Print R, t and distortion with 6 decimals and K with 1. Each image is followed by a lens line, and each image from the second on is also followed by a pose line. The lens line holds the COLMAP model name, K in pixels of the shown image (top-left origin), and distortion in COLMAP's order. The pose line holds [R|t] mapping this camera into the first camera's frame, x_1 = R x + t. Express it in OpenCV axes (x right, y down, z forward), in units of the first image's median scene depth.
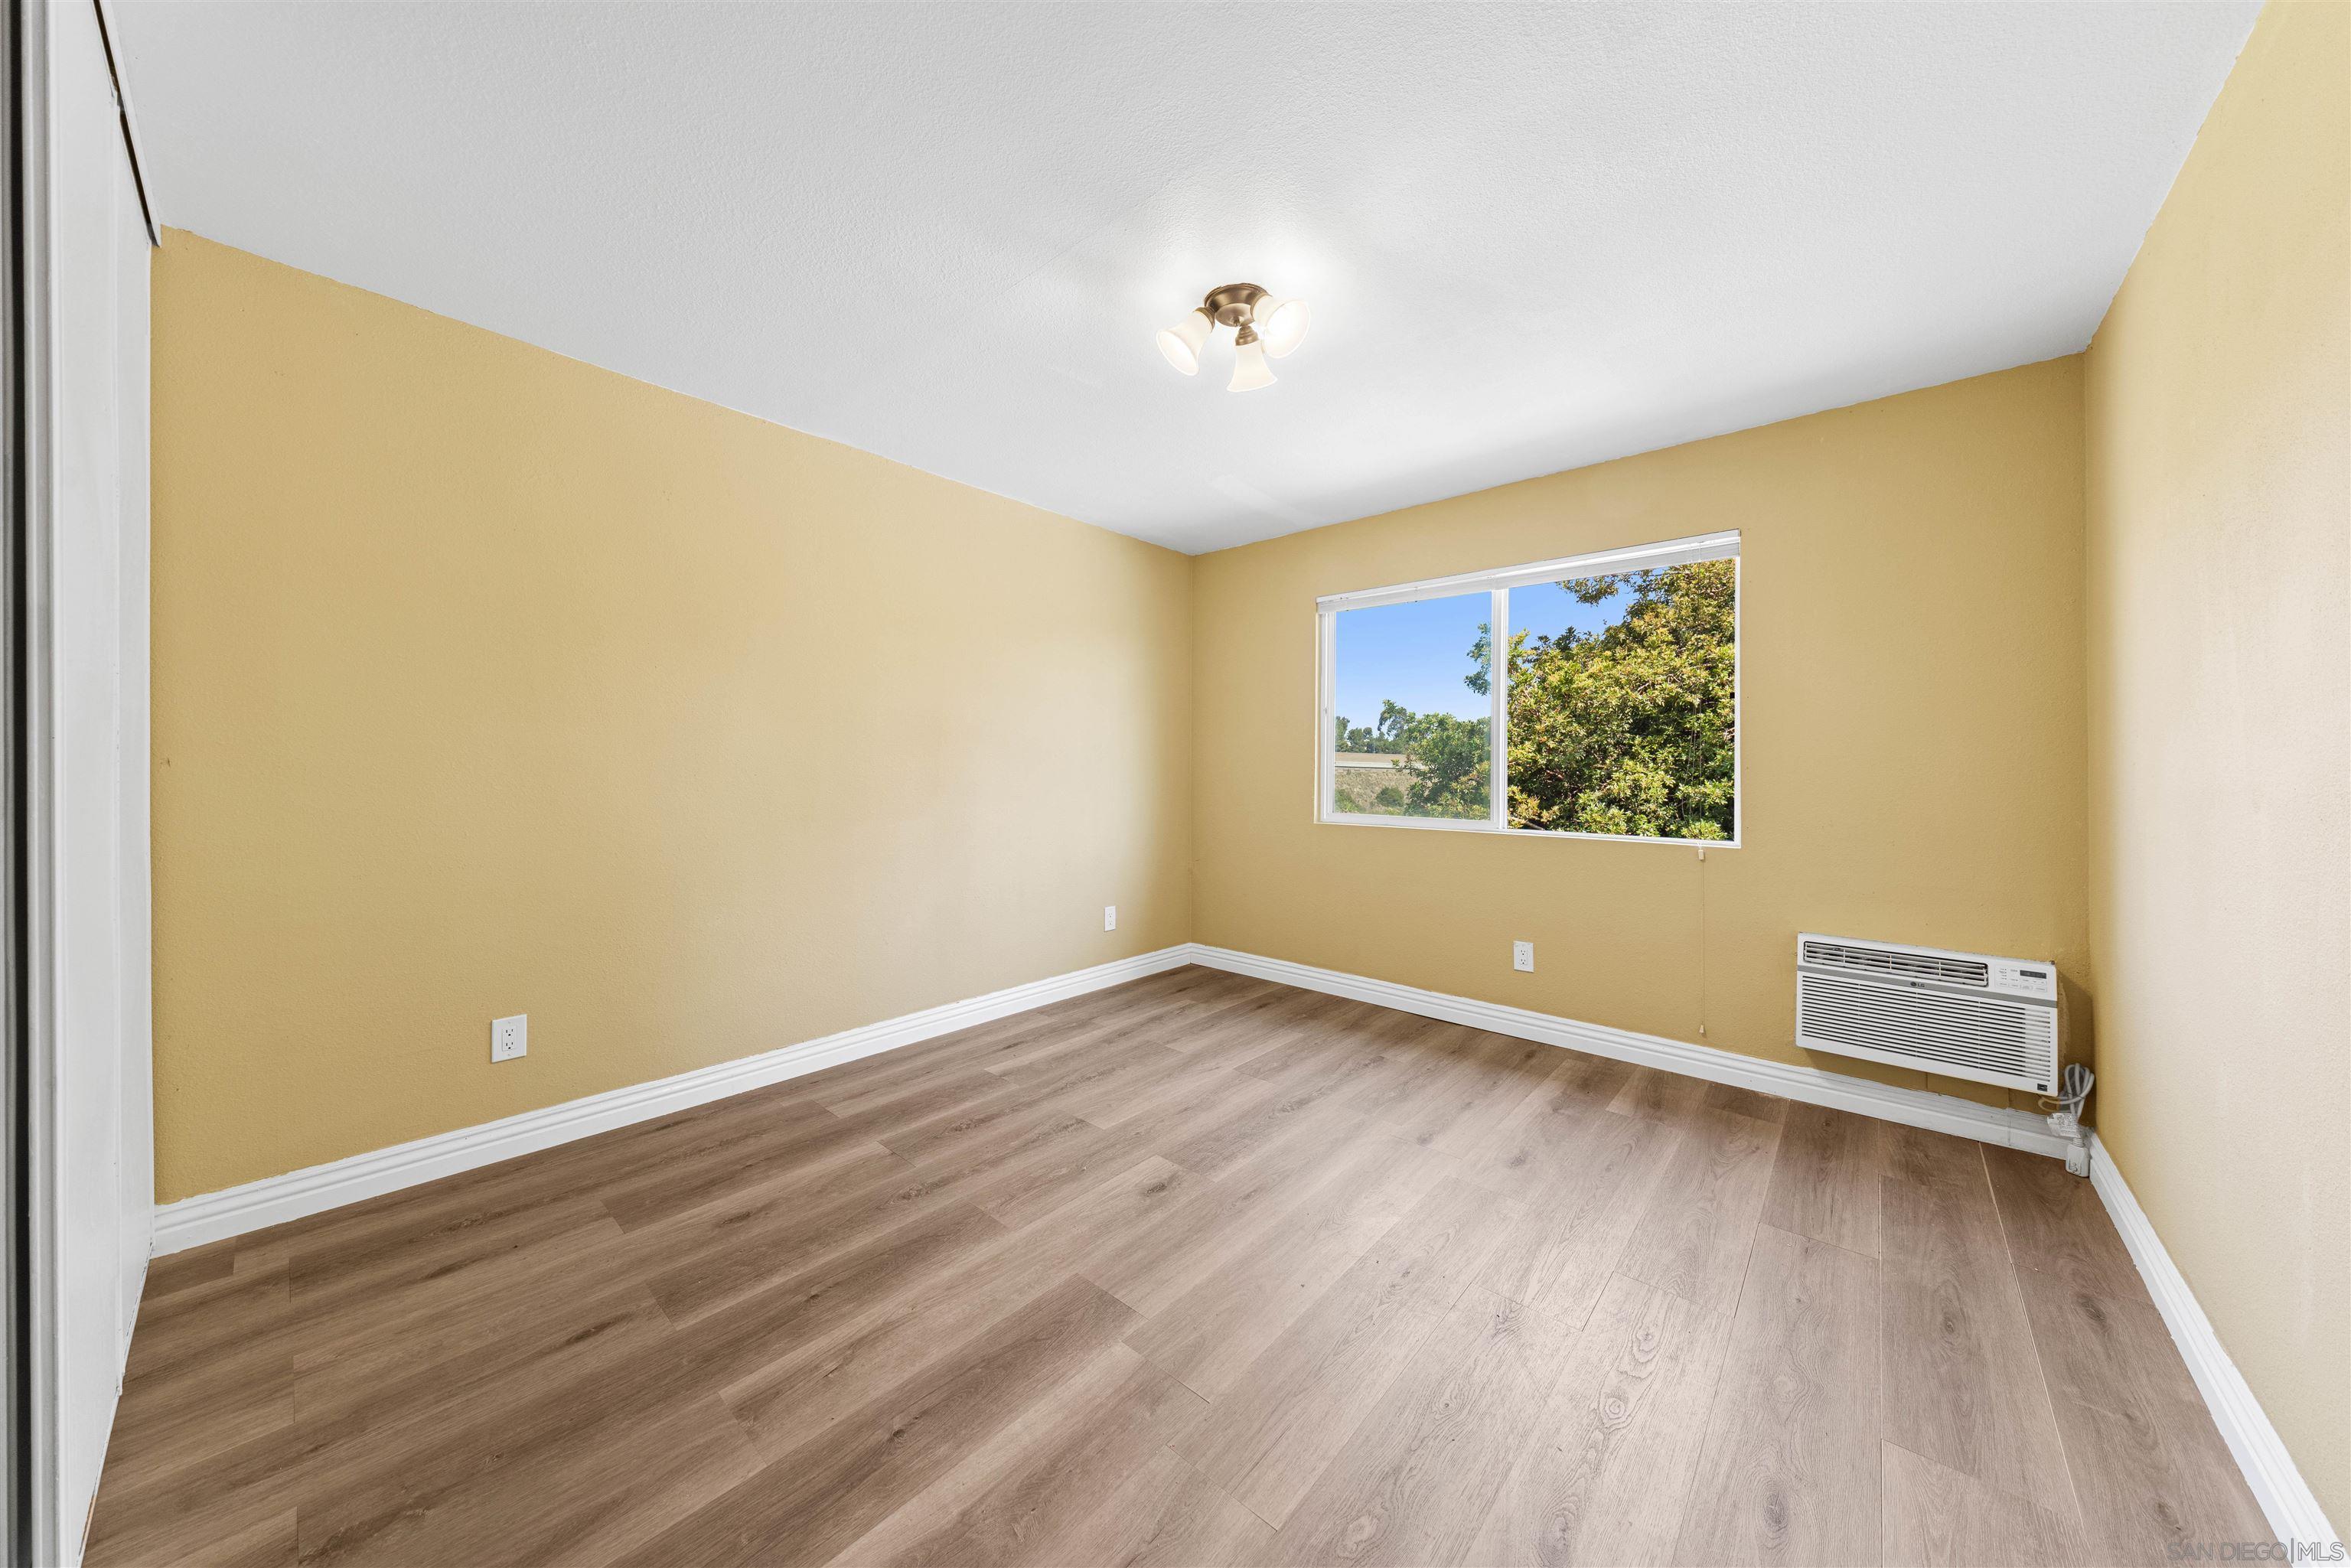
lens RADIAL K [[796.3, 0, 1175.5], [0, 796.3, 784.0], [0, 0, 1]] dist [-0.000084, -0.000004]
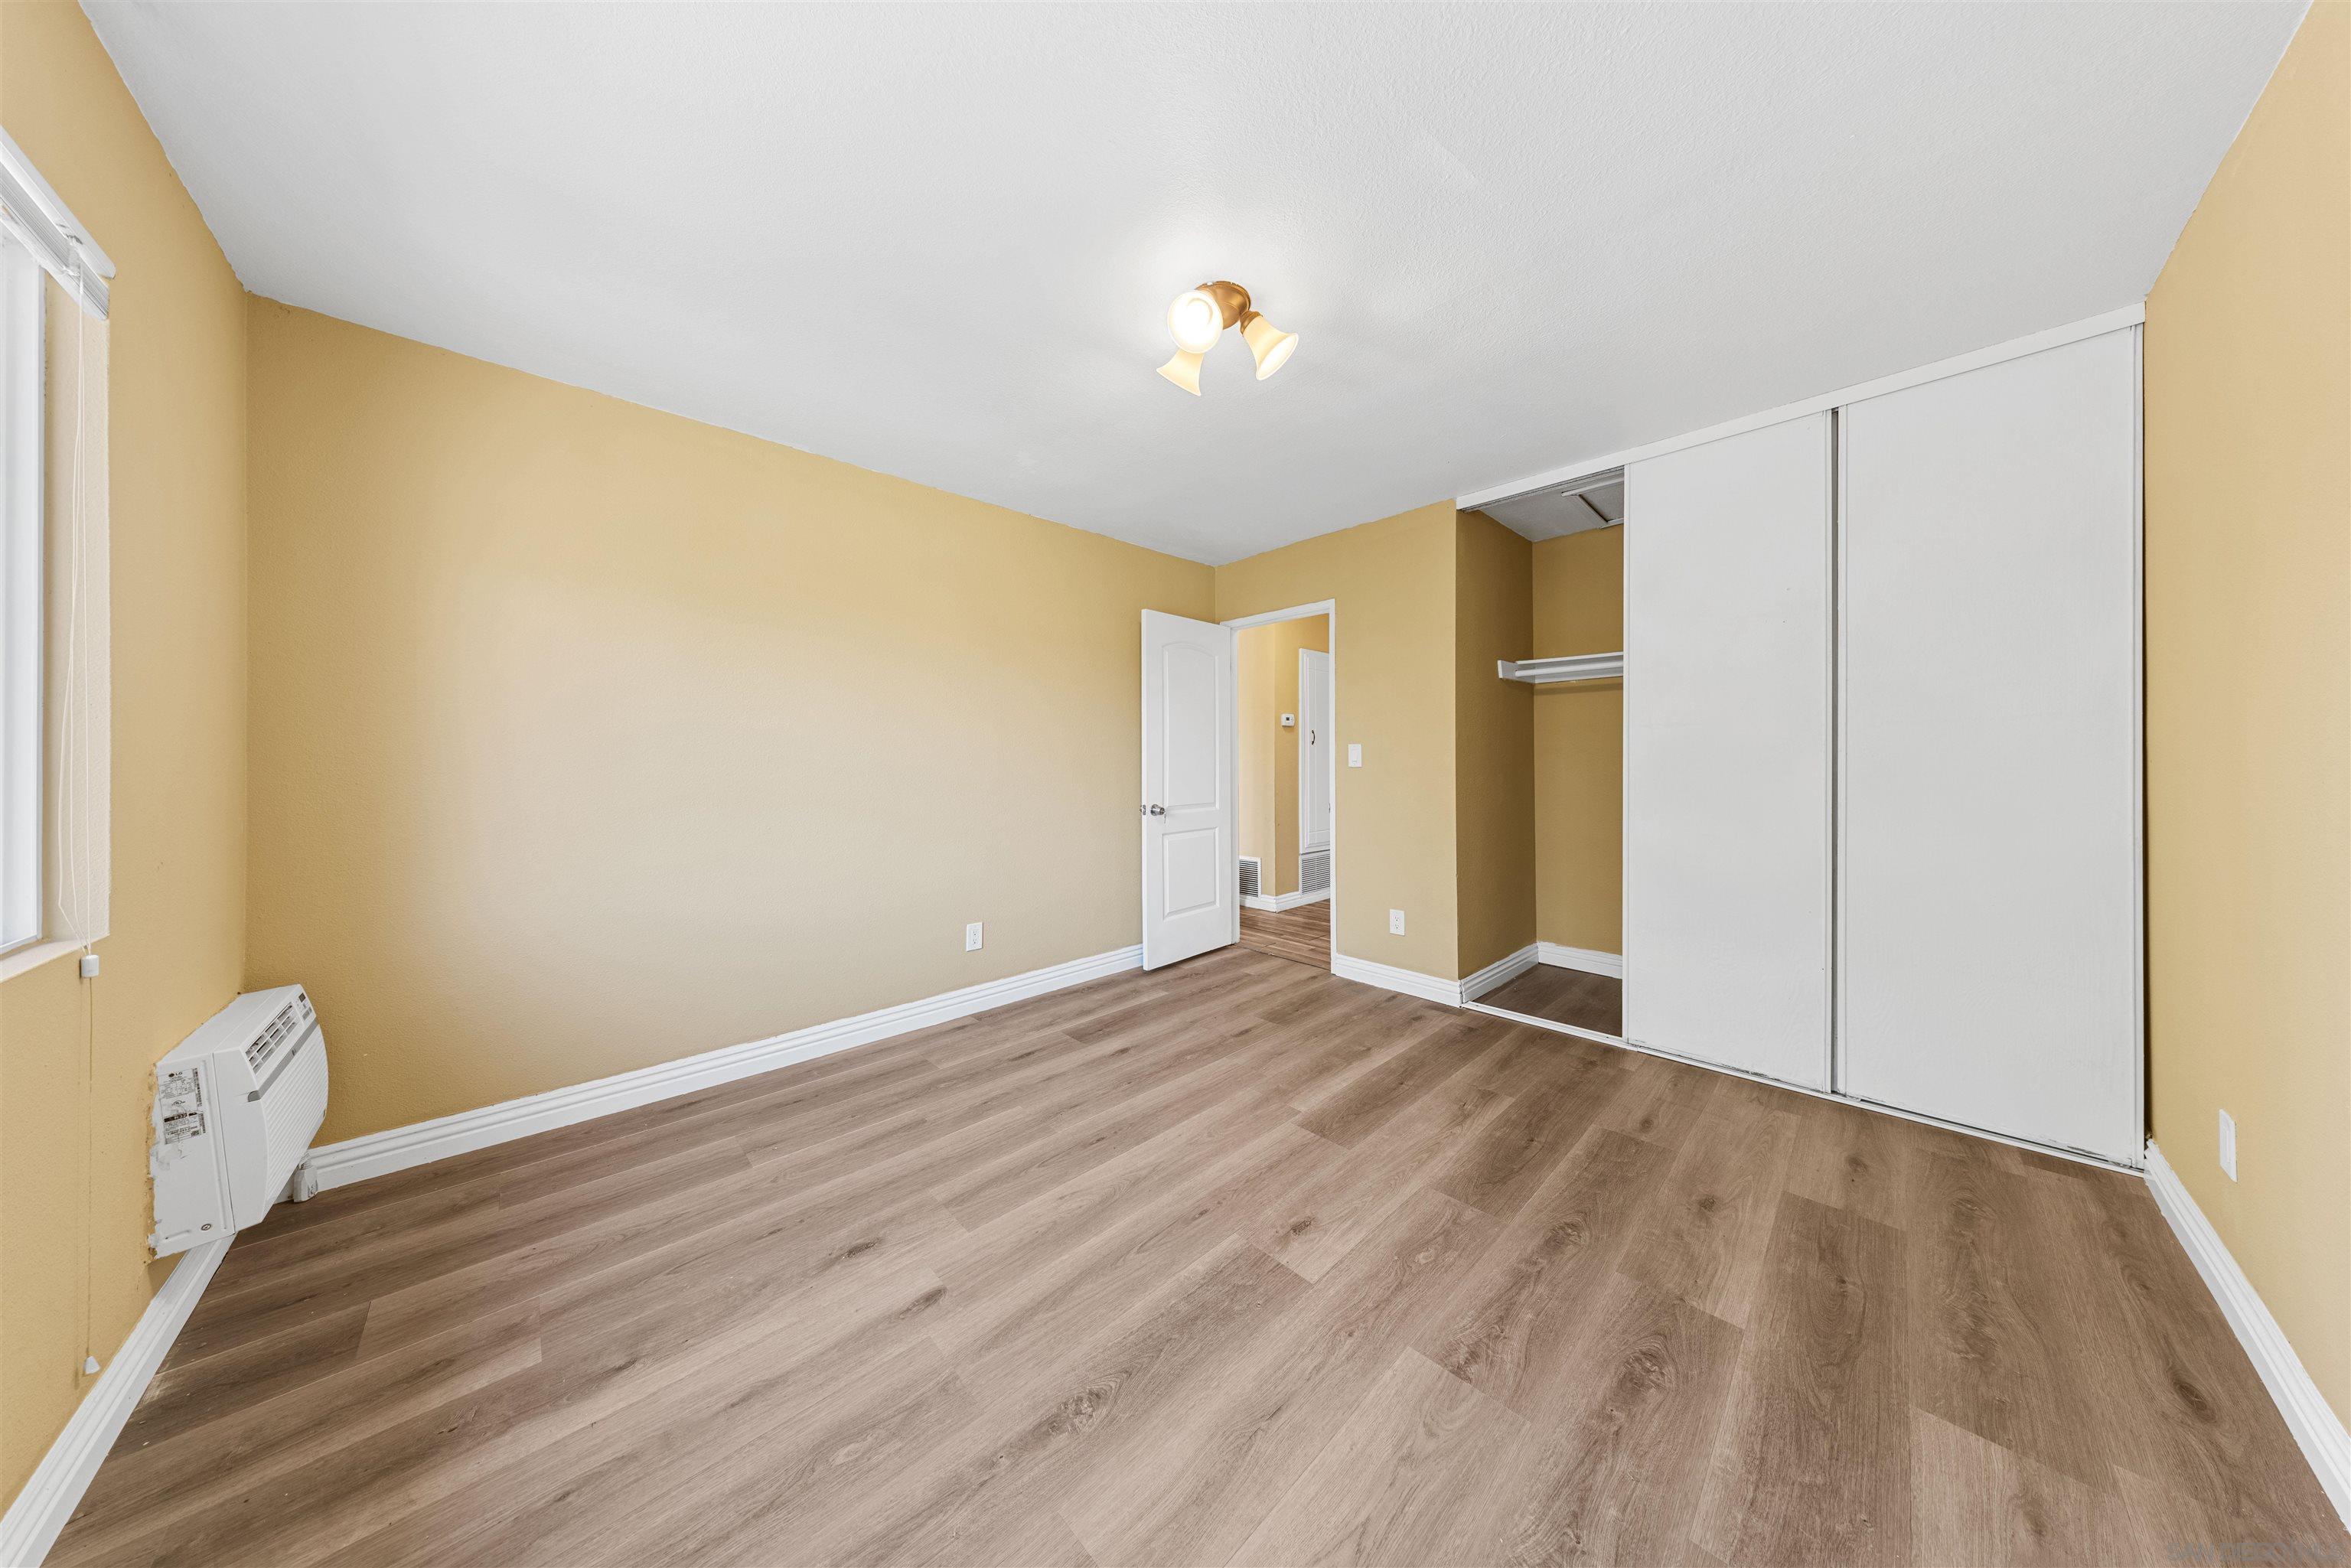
lens RADIAL K [[685.3, 0, 1176.4], [0, 685.3, 765.4], [0, 0, 1]] dist [-0.003254, -0.000029]
pose [[-0.996240, -0.000863, 0.086636, 0.053781], [0.001604, 0.999595, 0.028411, -0.042818], [-0.086625, 0.028443, -0.995835, 1.858170]]
